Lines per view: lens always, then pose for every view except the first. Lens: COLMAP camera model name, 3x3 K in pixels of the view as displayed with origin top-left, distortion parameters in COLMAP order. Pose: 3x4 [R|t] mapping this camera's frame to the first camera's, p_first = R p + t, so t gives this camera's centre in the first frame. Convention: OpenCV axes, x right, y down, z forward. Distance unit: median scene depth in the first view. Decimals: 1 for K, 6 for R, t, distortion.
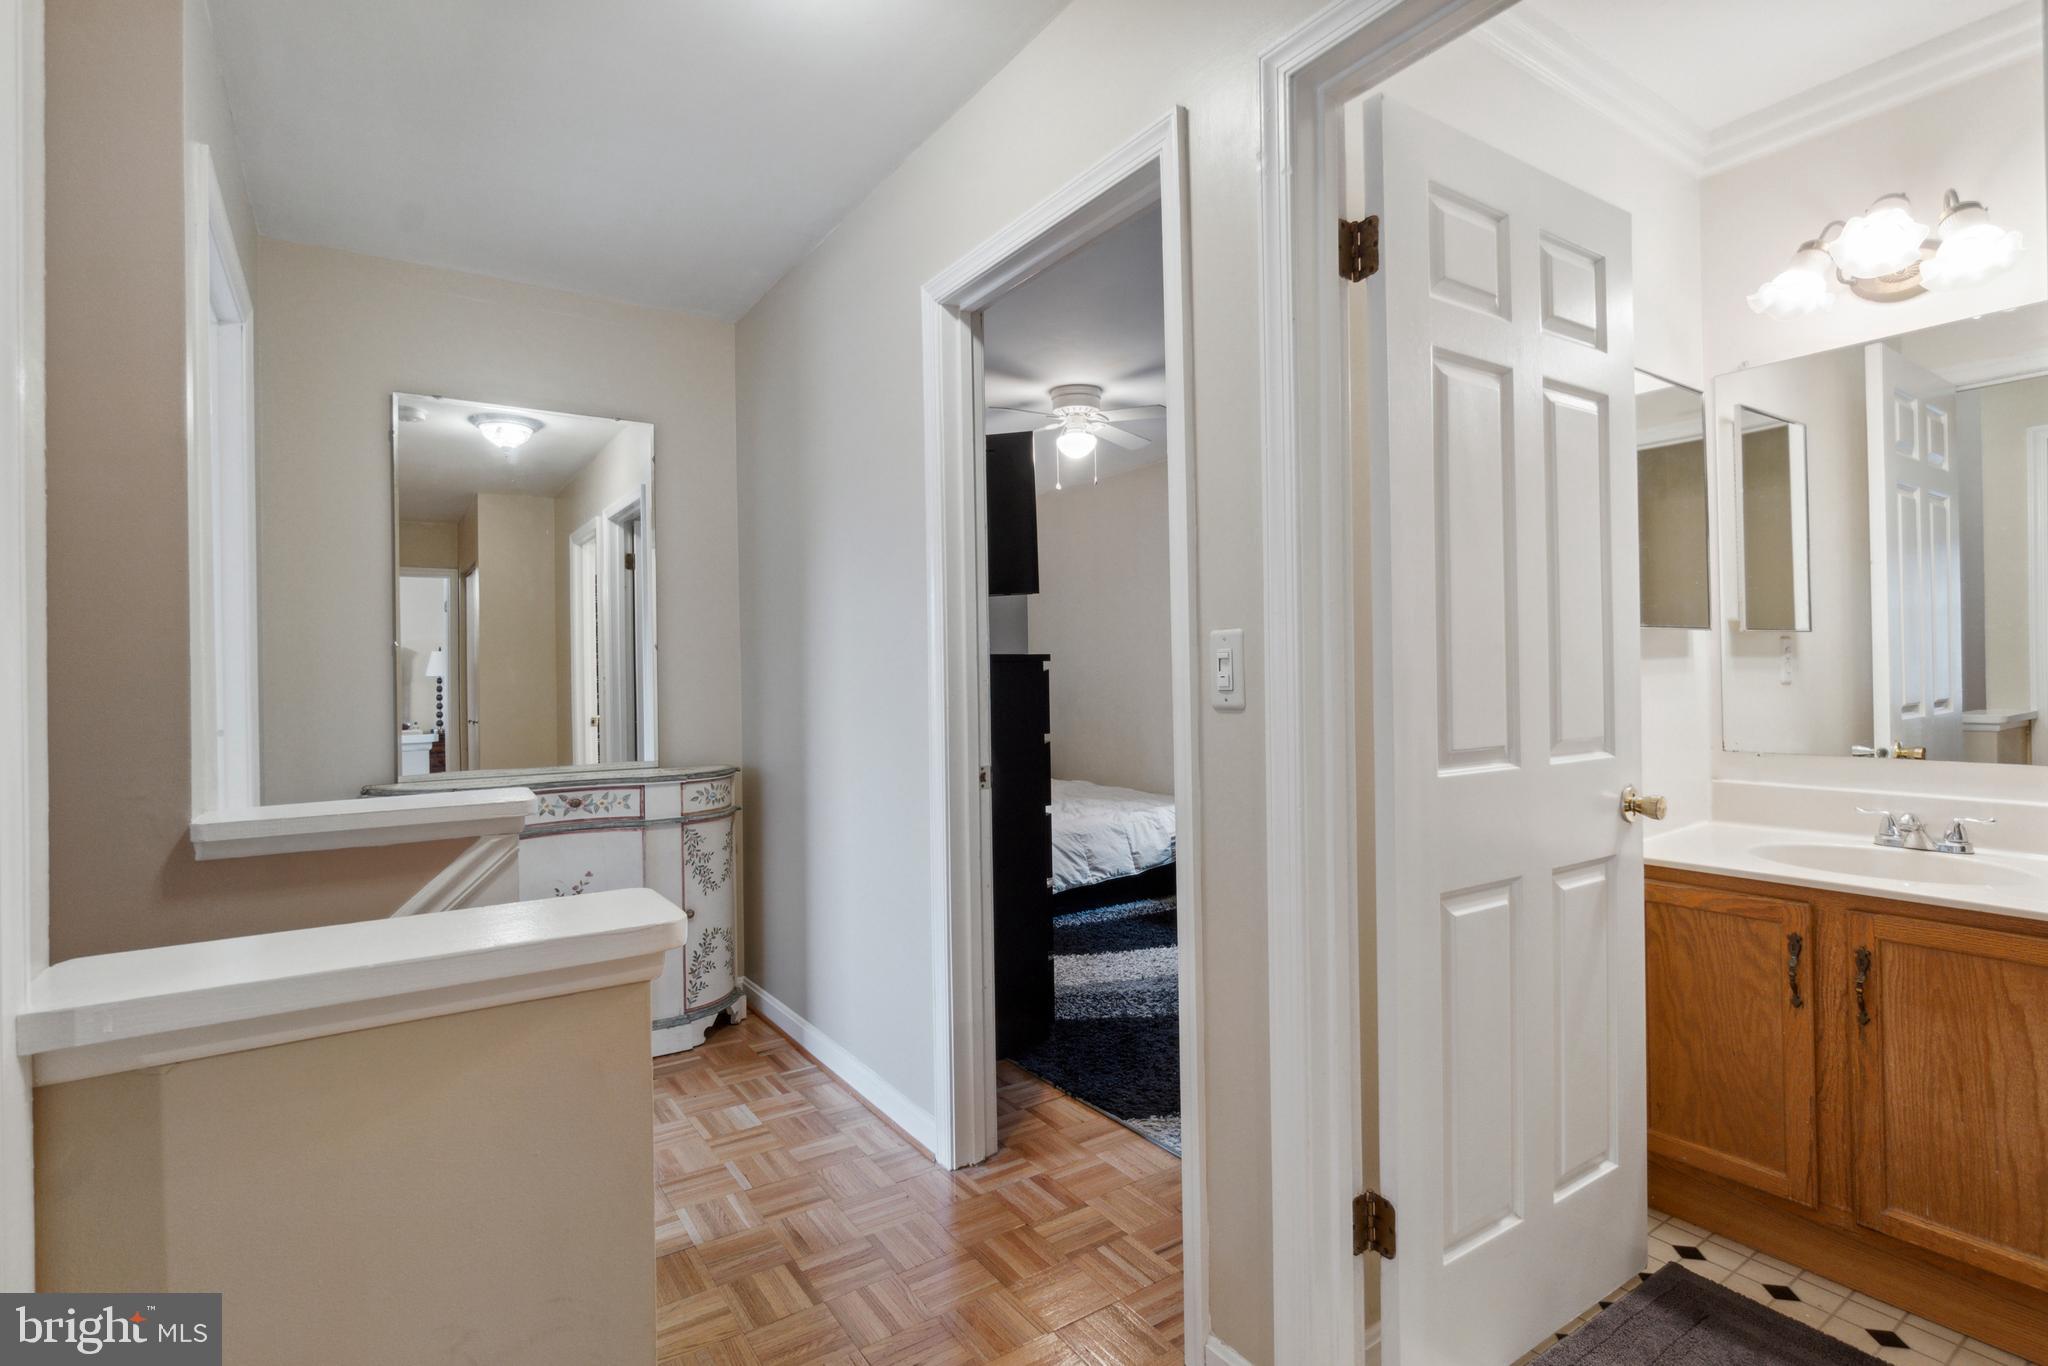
lens RADIAL K [[987.7, 0, 1023.0], [0, 987.7, 665.0], [0, 0, 1]] dist [0.000999, 0.000378]
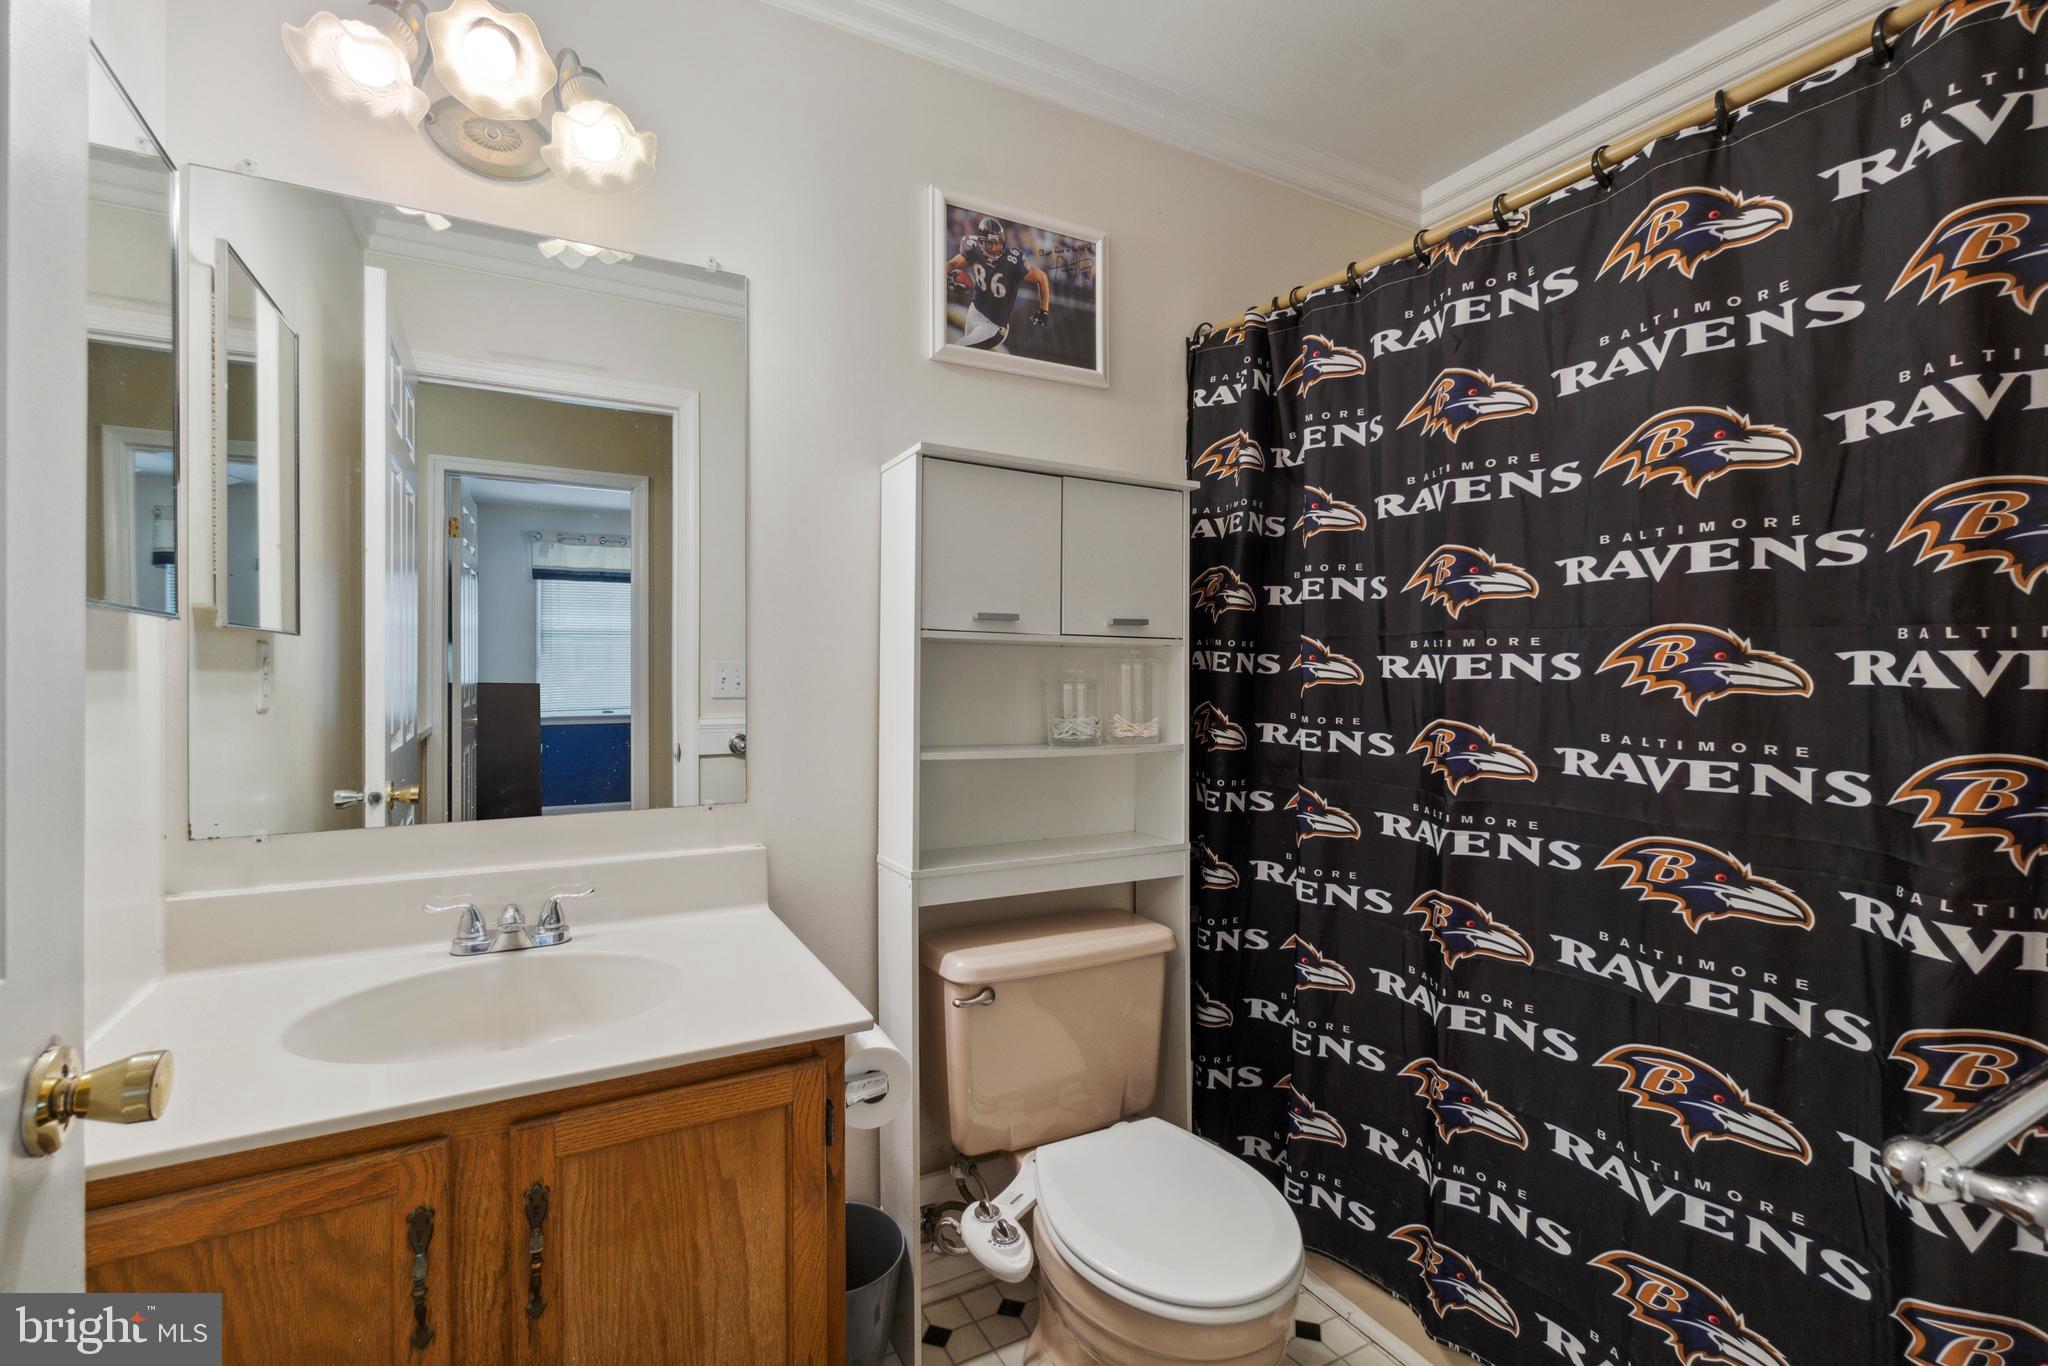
lens RADIAL K [[890.5, 0, 1014.5], [0, 890.5, 672.9], [0, 0, 1]] dist [-0.005168, -0.000662]
pose [[0.101881, 0.011400, 0.994731, 0.346363], [-0.009441, 0.999900, -0.010493, -0.008003], [-0.994752, -0.008322, 0.101979, 0.645173]]
